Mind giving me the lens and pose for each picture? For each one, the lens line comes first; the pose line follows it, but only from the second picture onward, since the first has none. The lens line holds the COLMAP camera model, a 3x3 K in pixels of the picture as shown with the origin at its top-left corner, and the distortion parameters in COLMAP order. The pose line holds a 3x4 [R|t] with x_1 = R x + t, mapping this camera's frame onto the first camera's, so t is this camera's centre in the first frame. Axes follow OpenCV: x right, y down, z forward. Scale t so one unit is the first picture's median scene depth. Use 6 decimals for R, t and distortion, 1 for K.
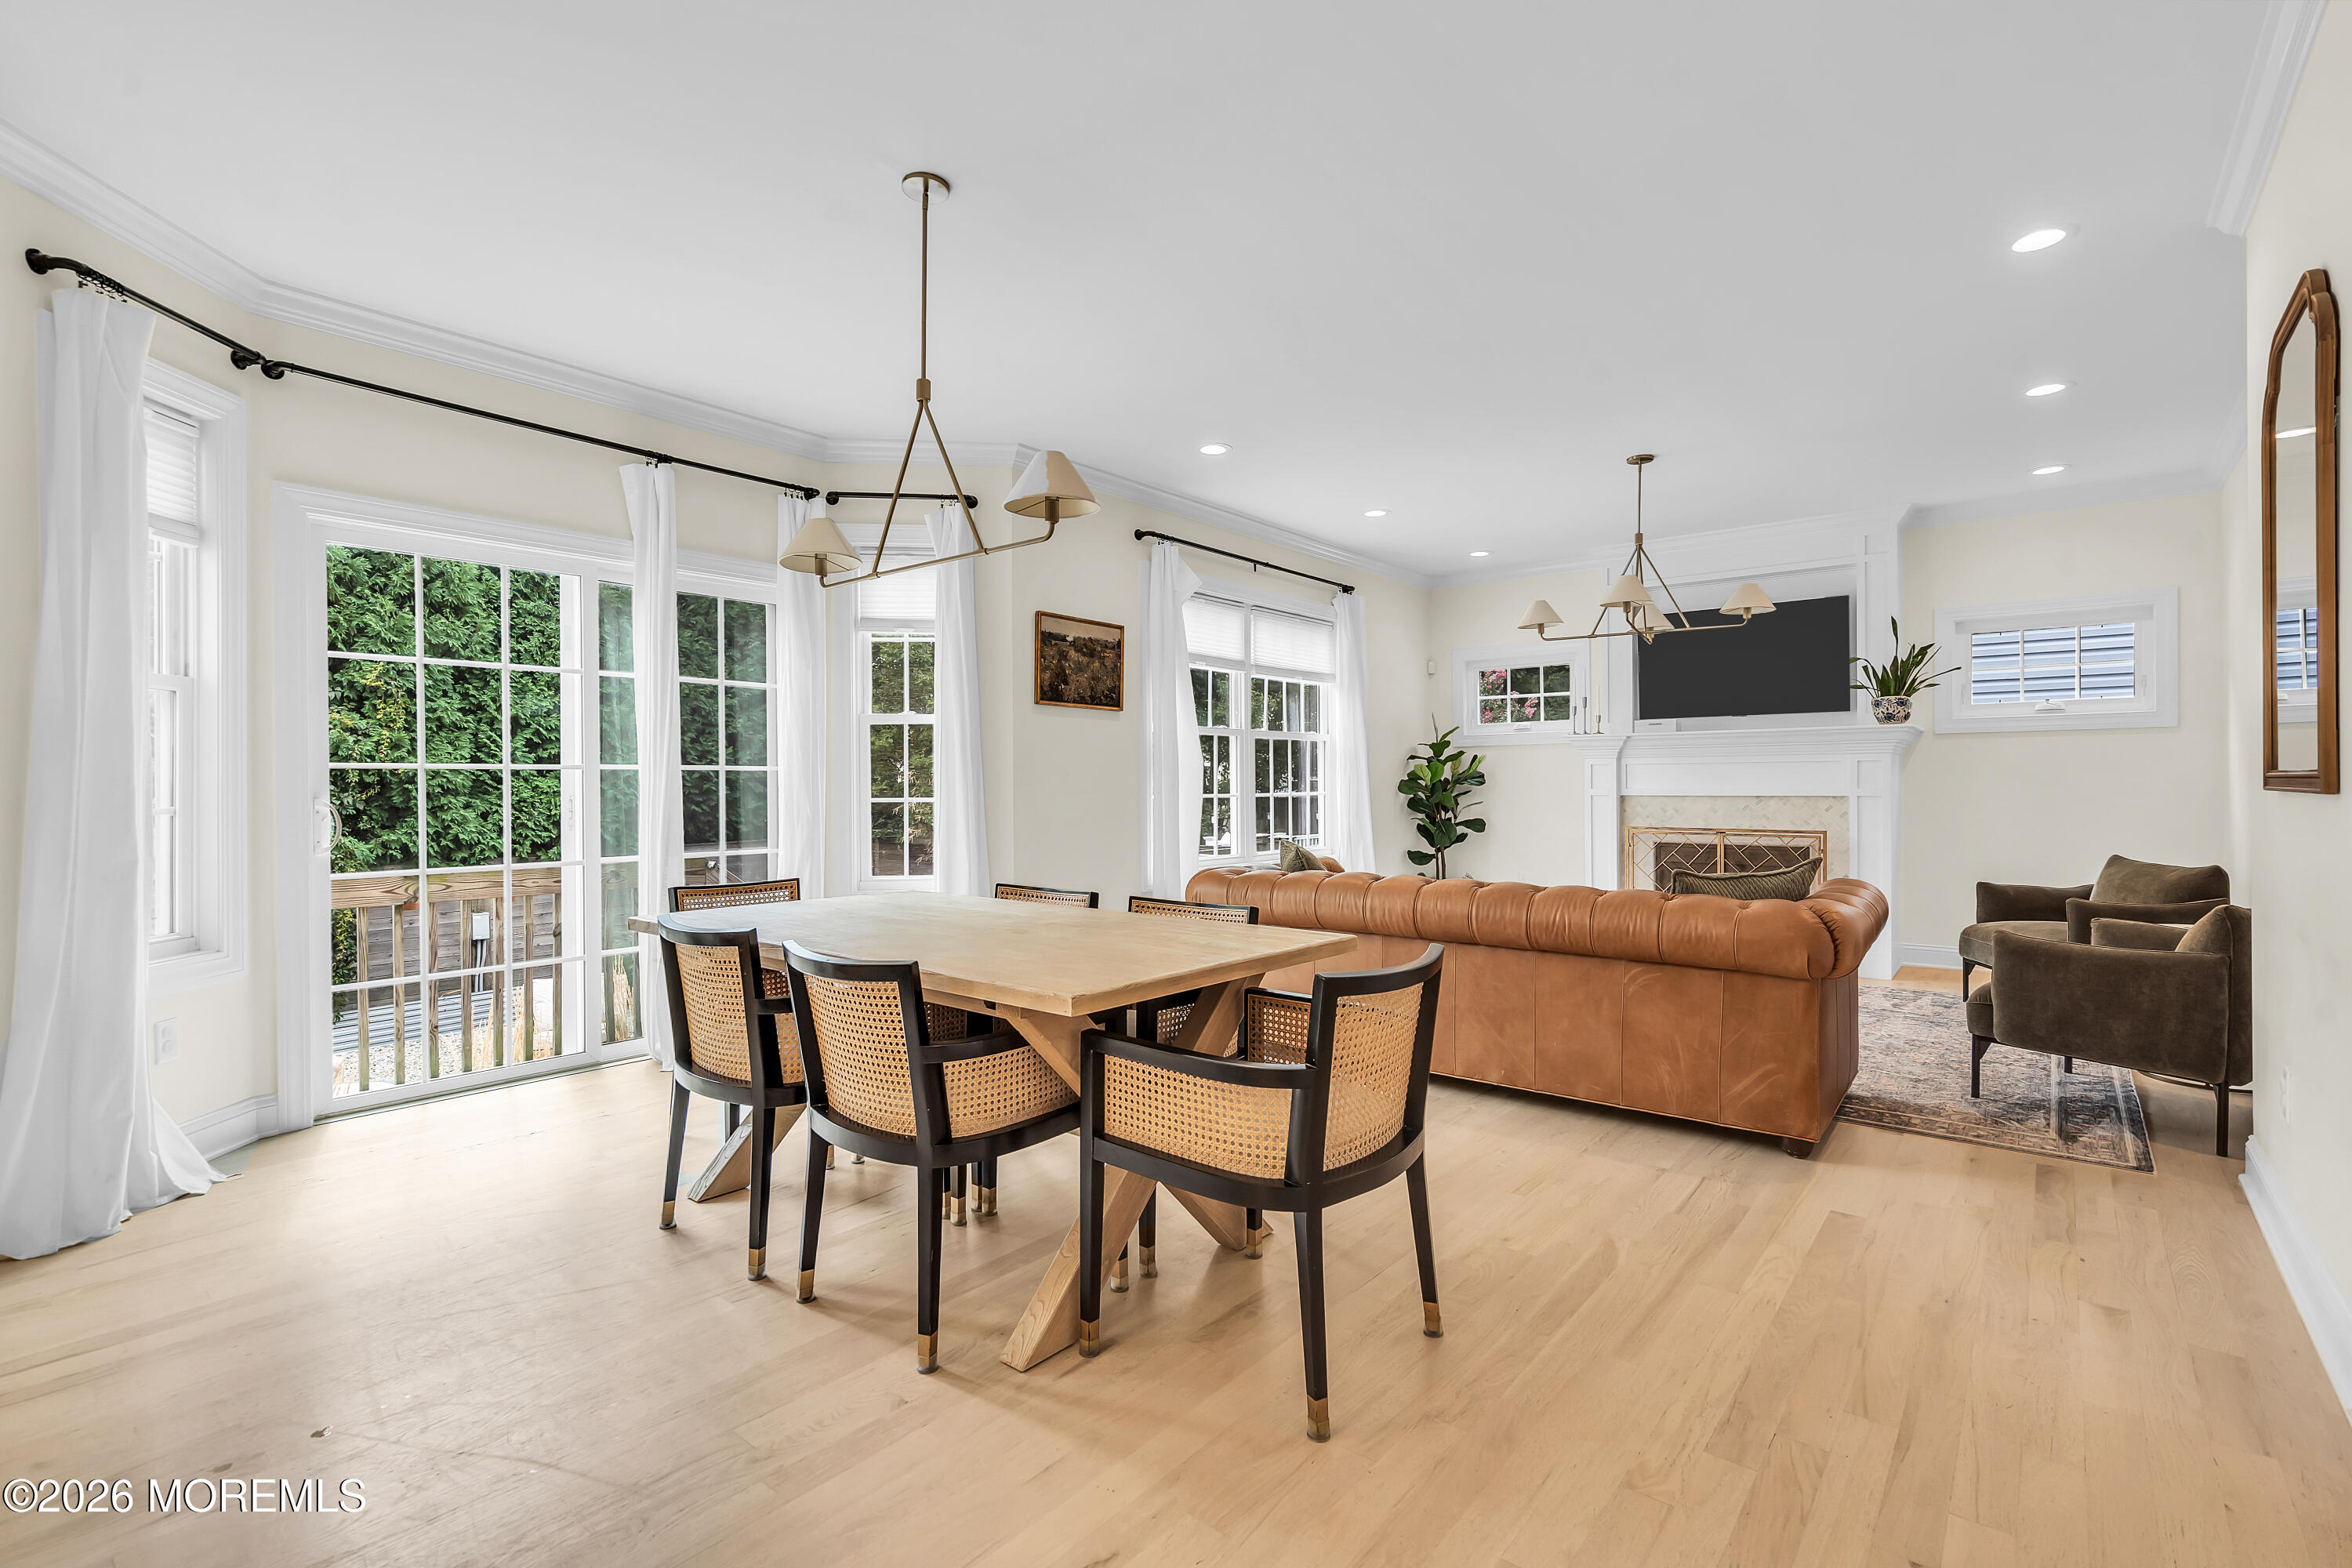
lens RADIAL K [[1071.1, 0, 1182.1], [0, 1071.1, 792.6], [0, 0, 1]] dist [-0.004549, 0.002221]
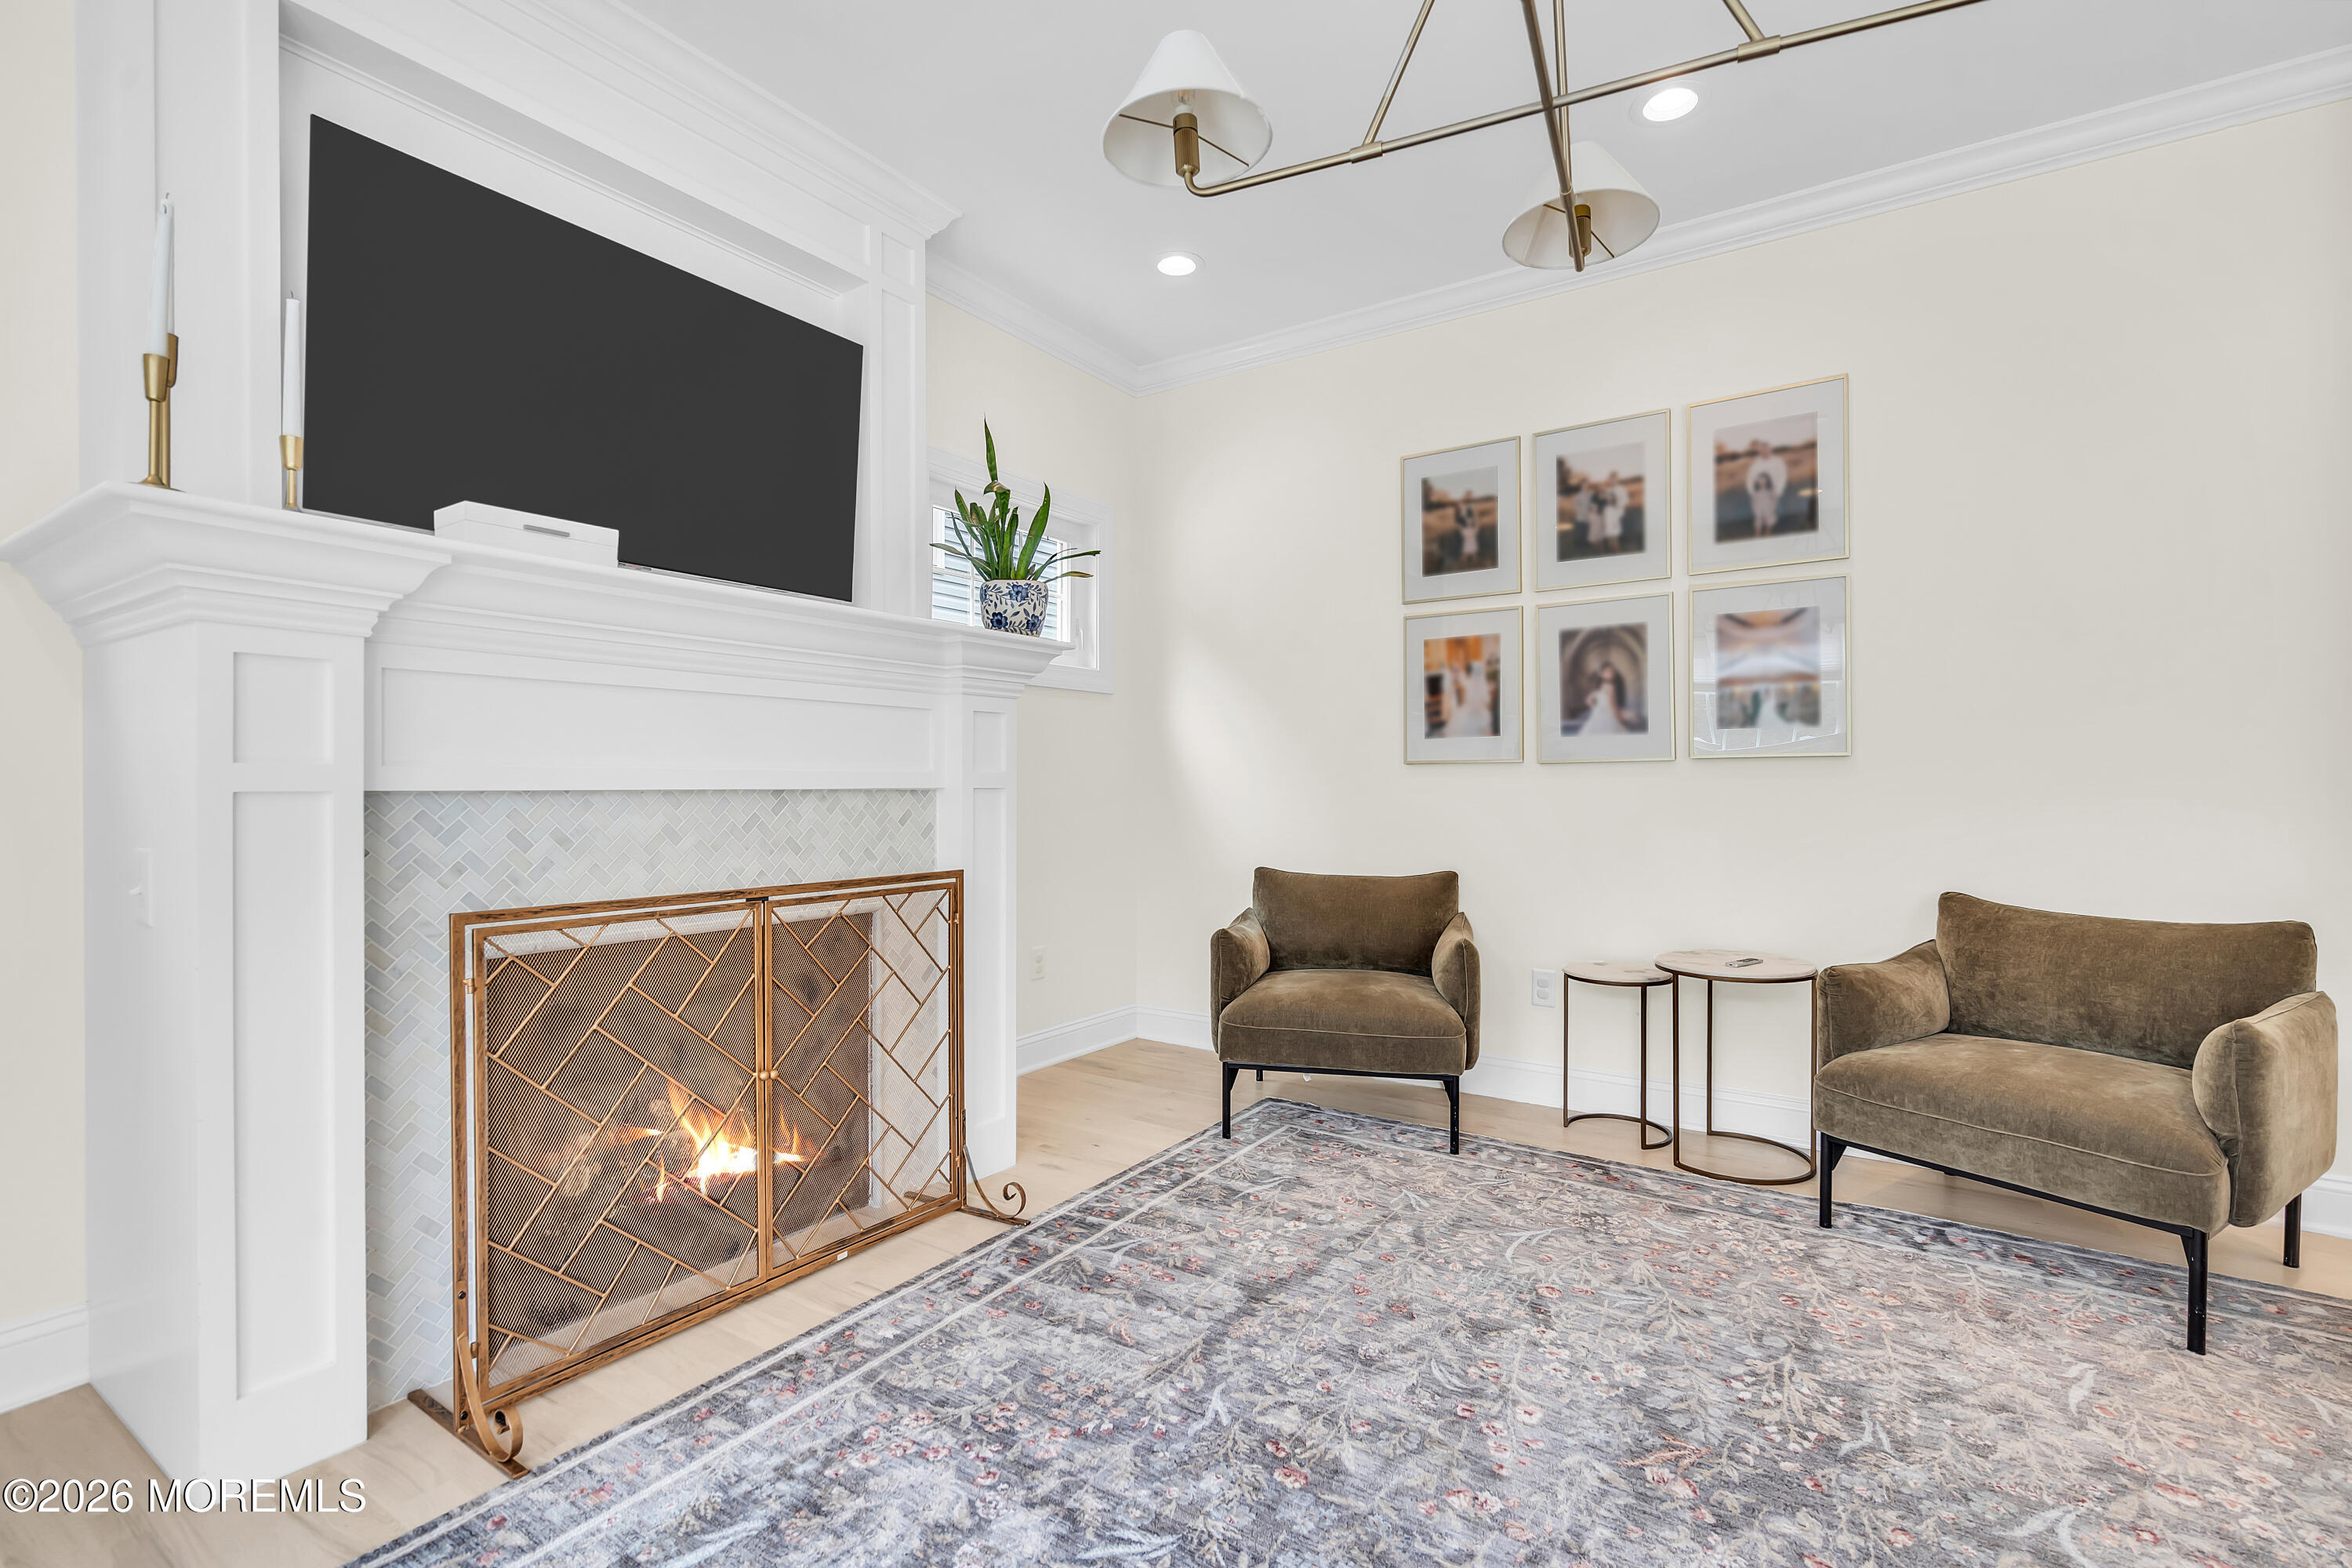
lens RADIAL K [[1071.1, 0, 1181.1], [0, 1071.1, 787.9], [0, 0, 1]] dist [-0.004549, 0.002221]
pose [[-0.094183, -0.000637, 0.995555, 0.180810], [0.006418, 0.999979, 0.001247, 0.003494], [-0.995534, 0.006506, -0.094177, 1.031428]]
